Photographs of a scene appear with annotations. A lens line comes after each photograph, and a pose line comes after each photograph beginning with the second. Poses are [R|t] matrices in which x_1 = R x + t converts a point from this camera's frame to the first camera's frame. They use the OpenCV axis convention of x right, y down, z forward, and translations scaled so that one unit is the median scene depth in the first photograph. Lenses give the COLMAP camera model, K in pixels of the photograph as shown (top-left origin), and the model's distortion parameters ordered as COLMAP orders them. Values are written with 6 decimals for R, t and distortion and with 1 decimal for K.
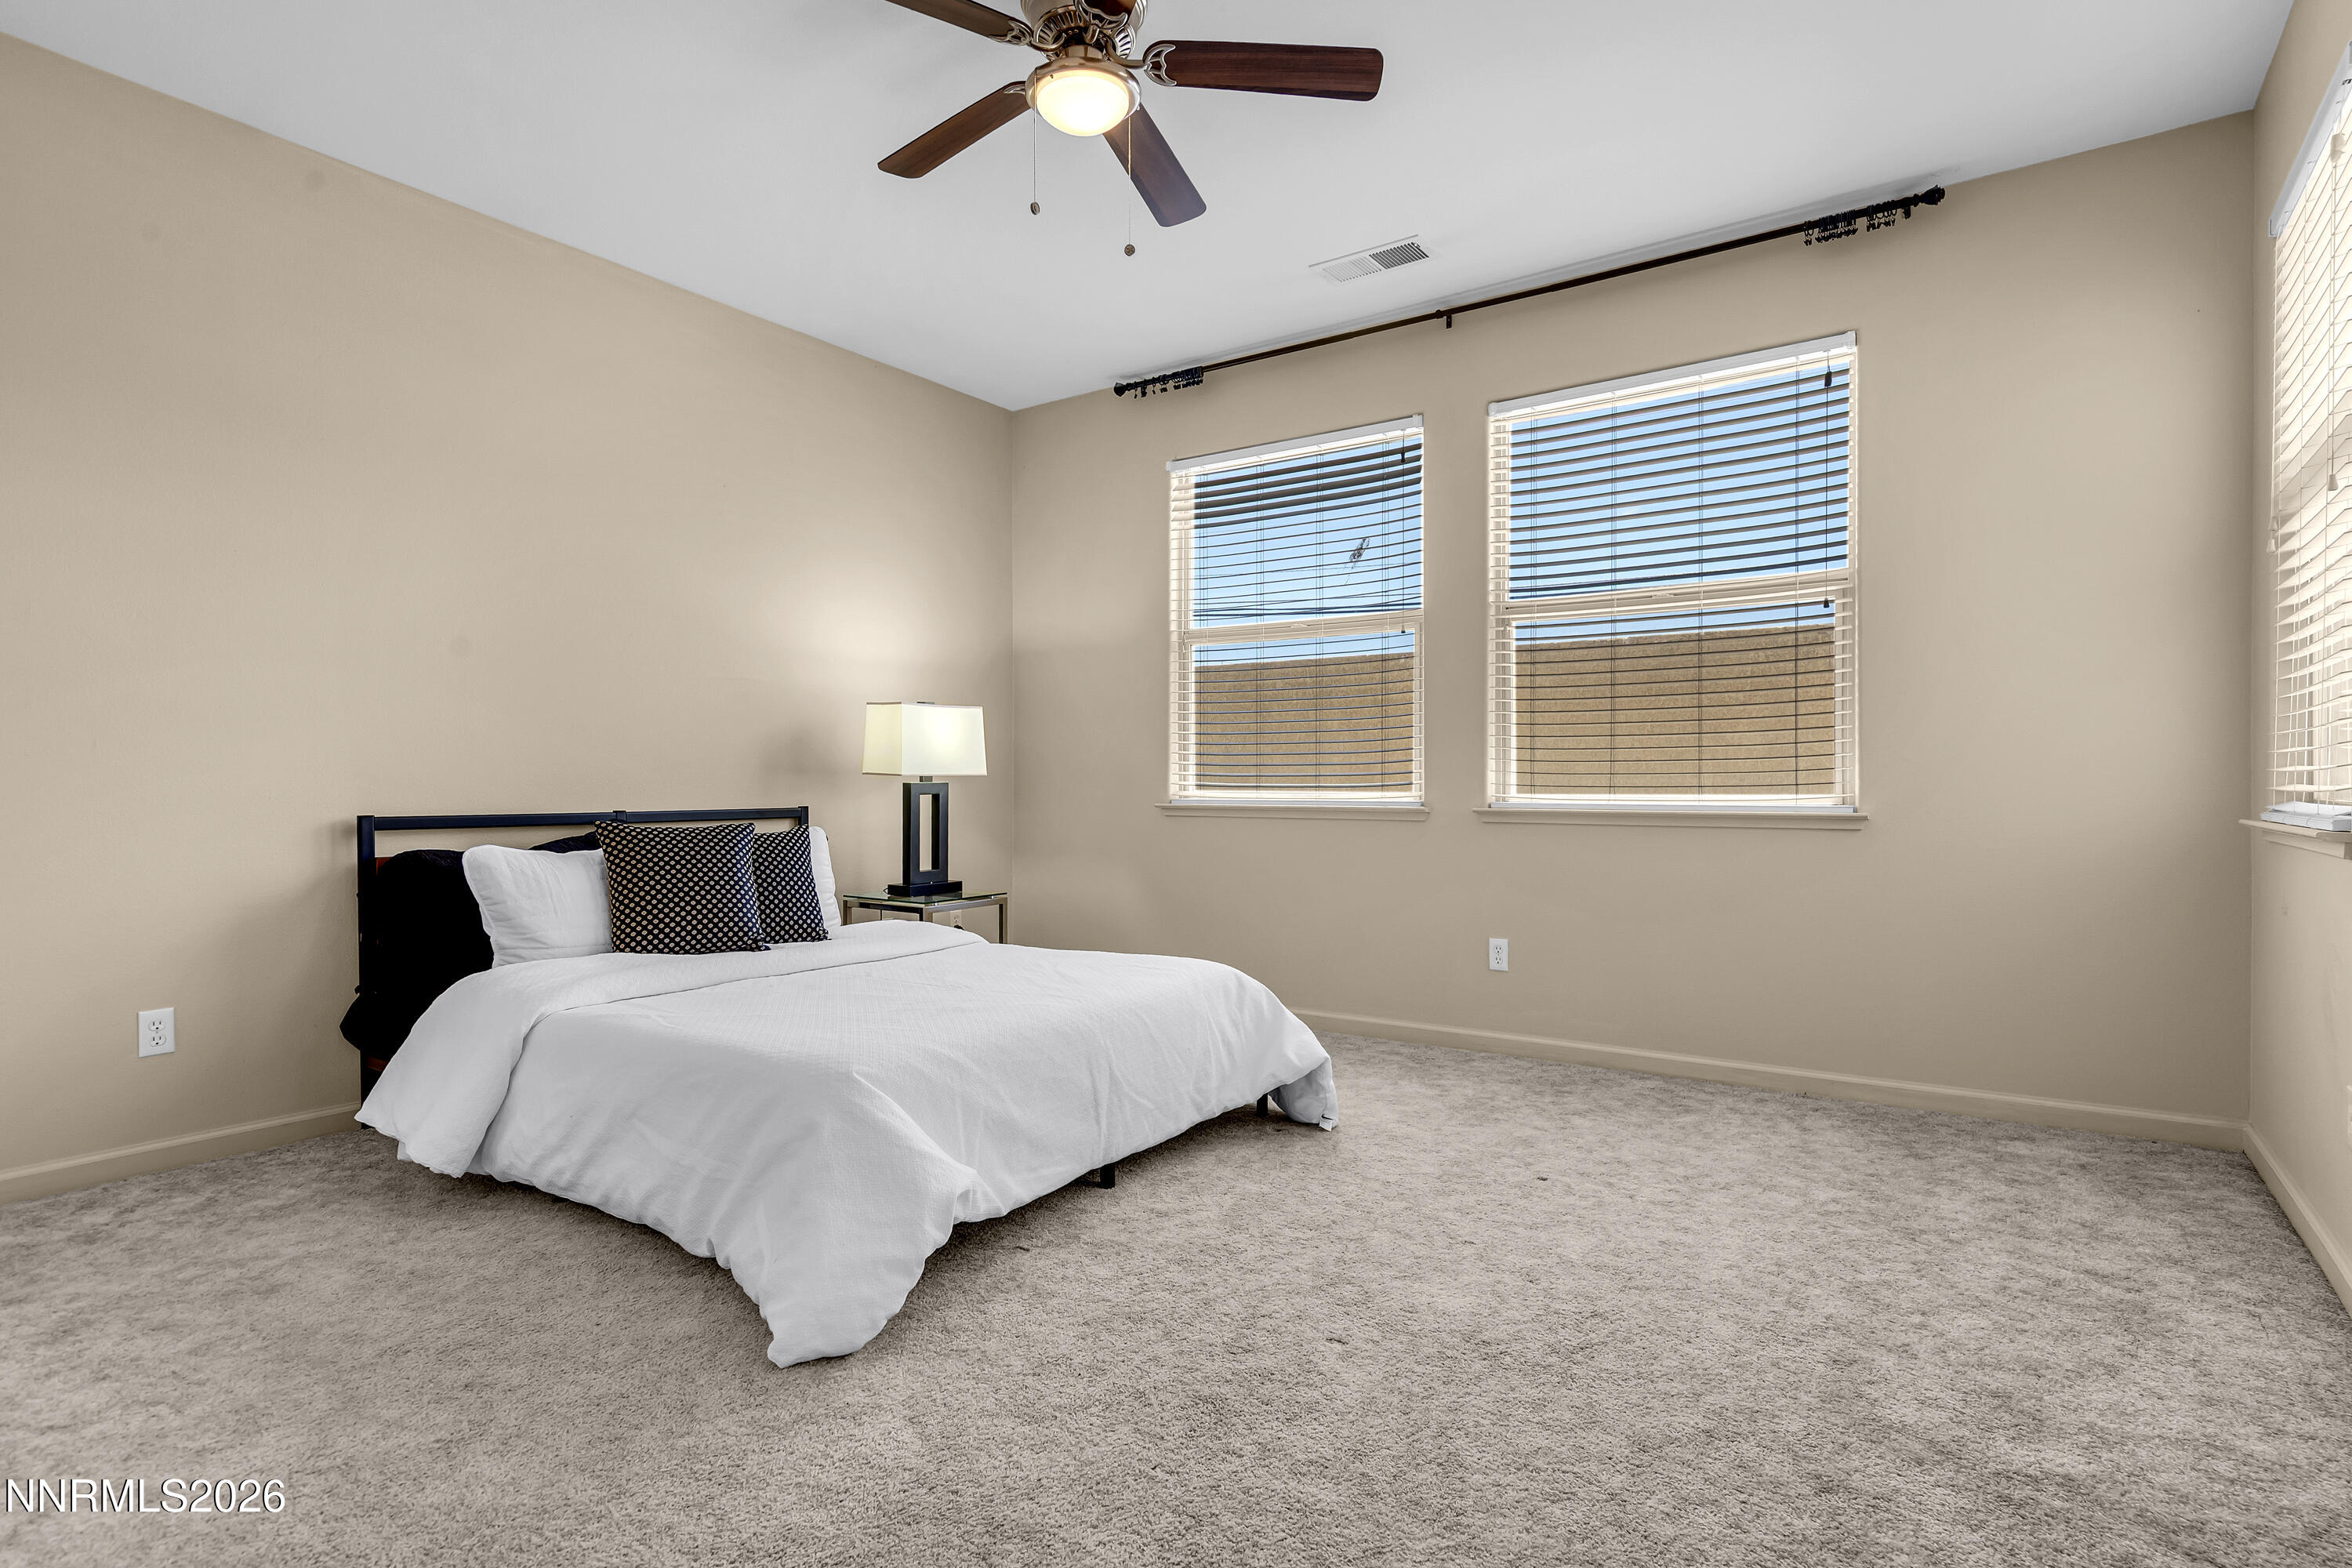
lens RADIAL K [[1175.8, 0, 1167.5], [0, 1175.8, 785.8], [0, 0, 1]] dist [-0.003149, 0.000862]
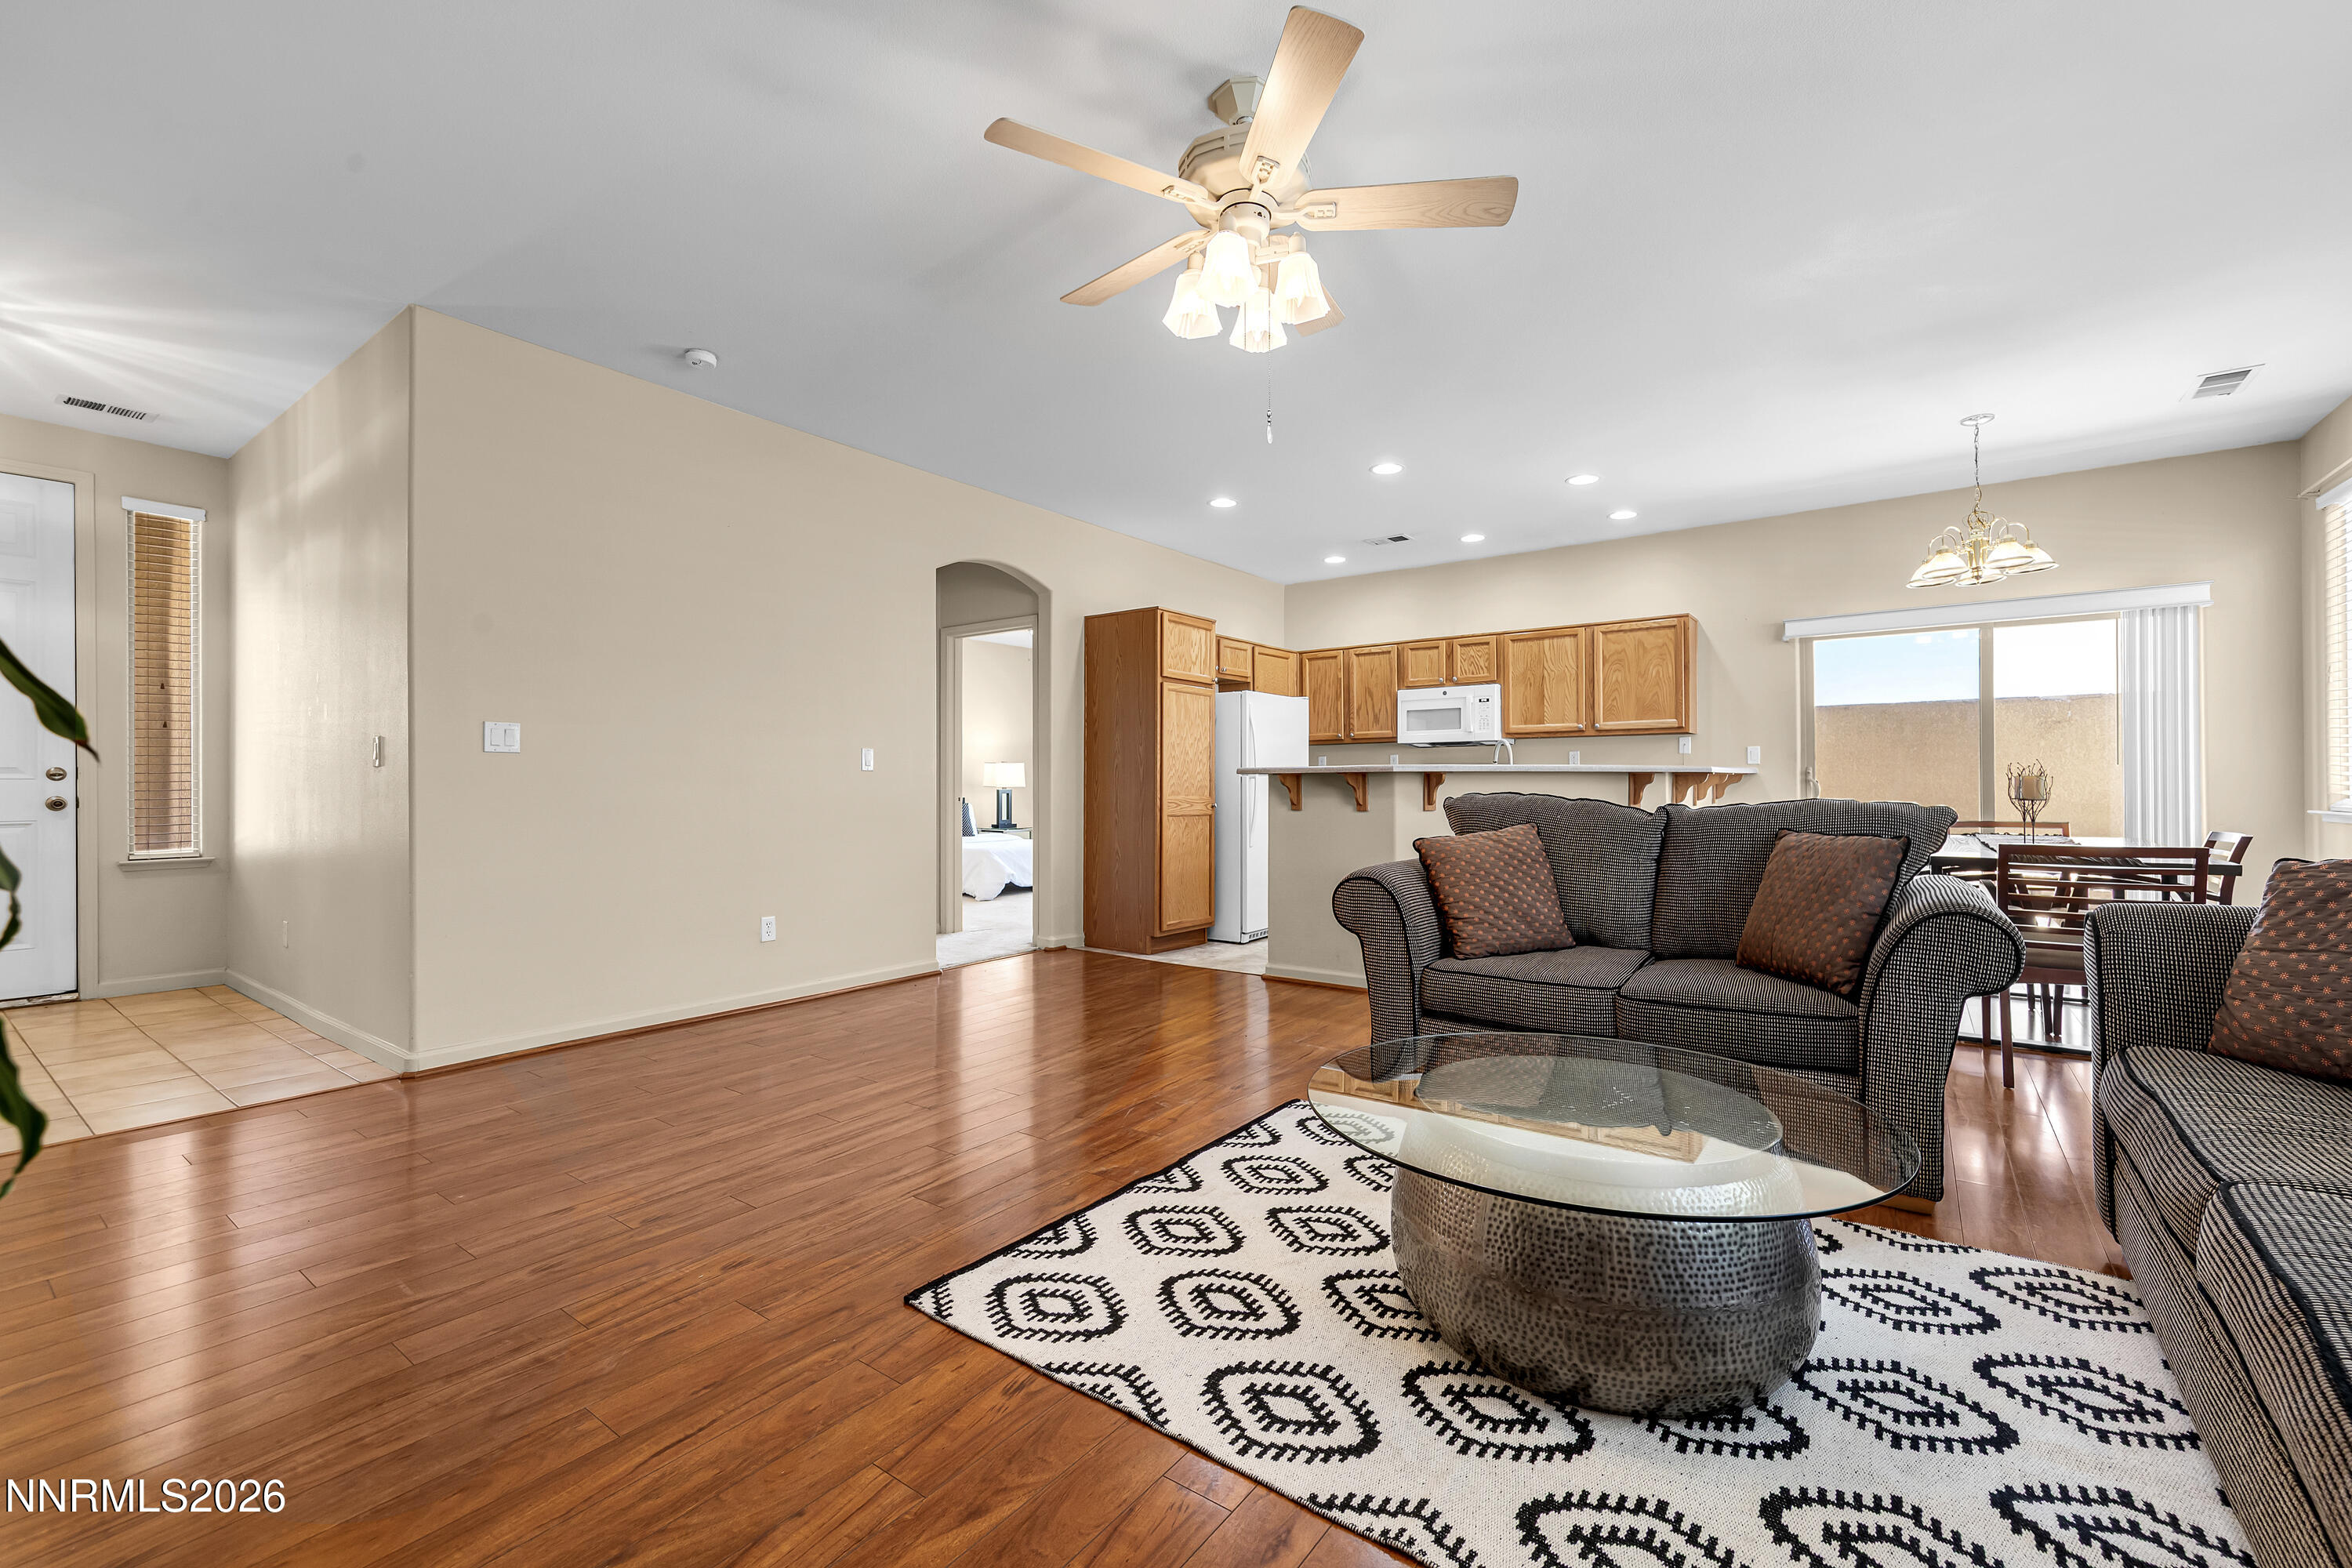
lens RADIAL K [[964.2, 0, 1204.5], [0, 964.2, 782.8], [0, 0, 1]] dist [0.004005, -0.000162]
pose [[0.999948, 0.005642, 0.008484, 0.276735], [-0.005582, 0.999959, -0.007141, -0.004812], [-0.008524, 0.007094, 0.999939, -1.430212]]
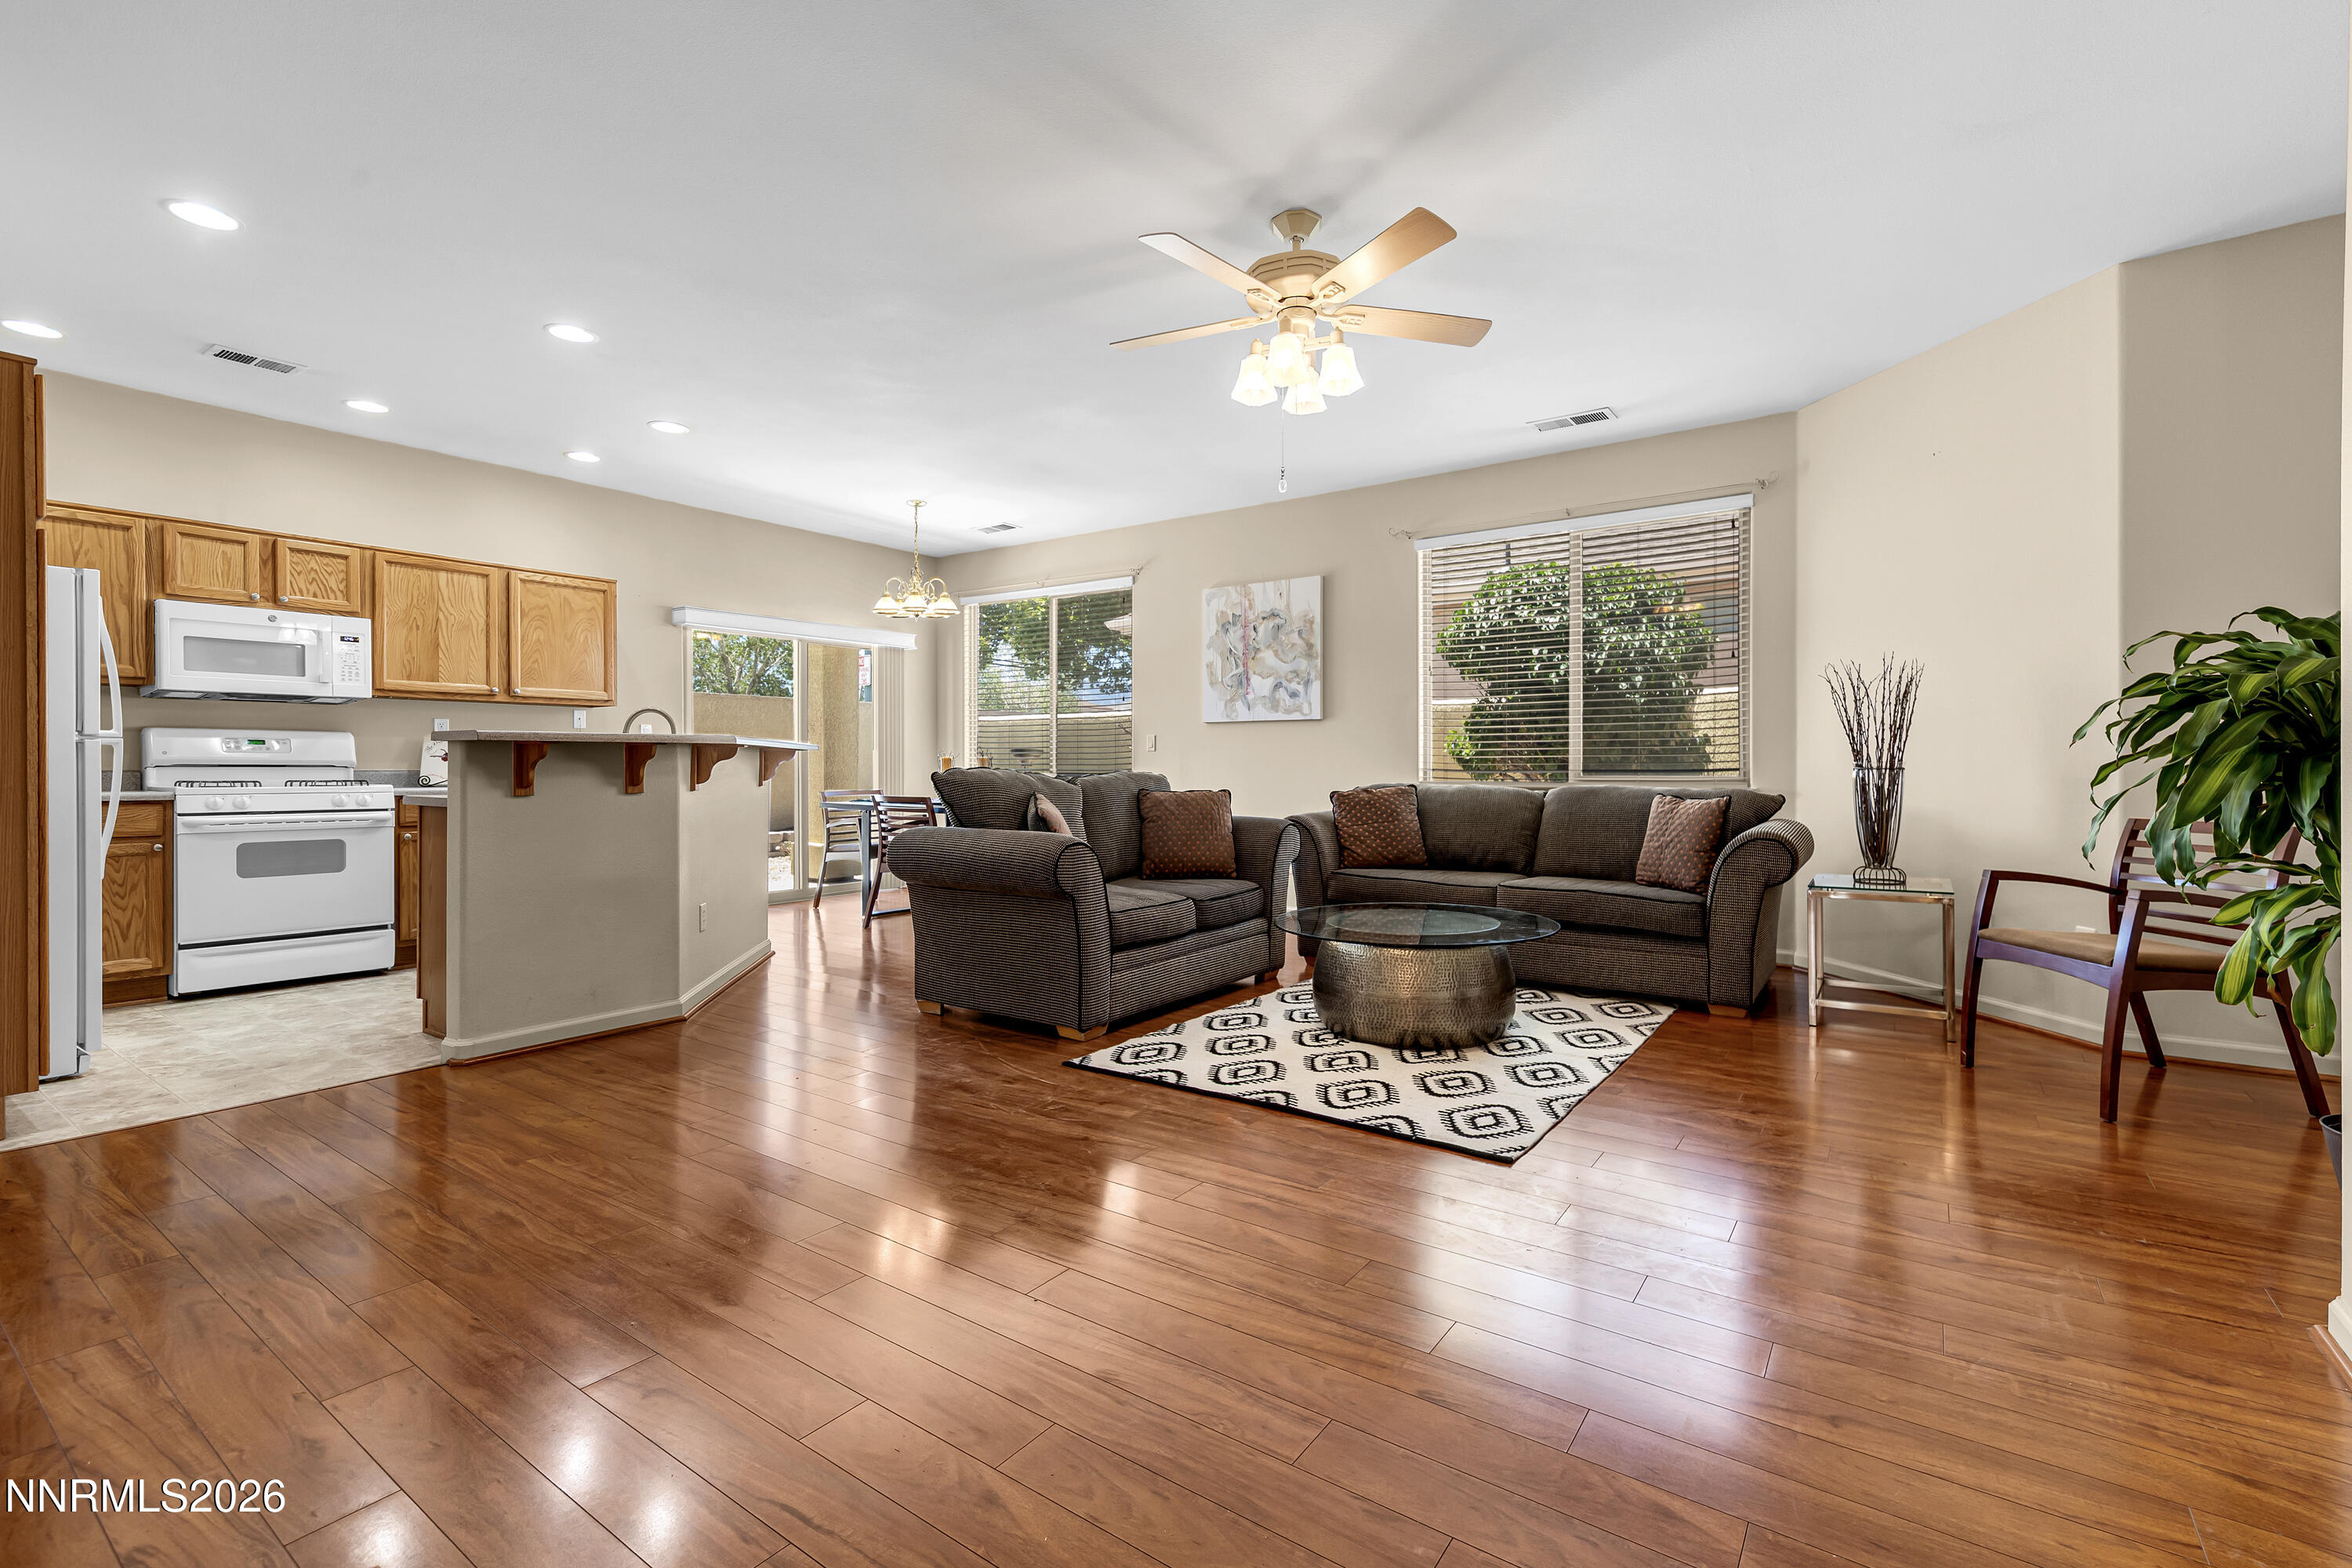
lens RADIAL K [[1028.7, 0, 1192.1], [0, 1028.7, 774.8], [0, 0, 1]] dist [0.000399, 0.000618]
pose [[-0.010240, -0.001021, 0.999947, -0.364103], [0.002830, 0.999995, 0.001050, 0.001831], [-0.999944, 0.002840, -0.010237, -0.871012]]
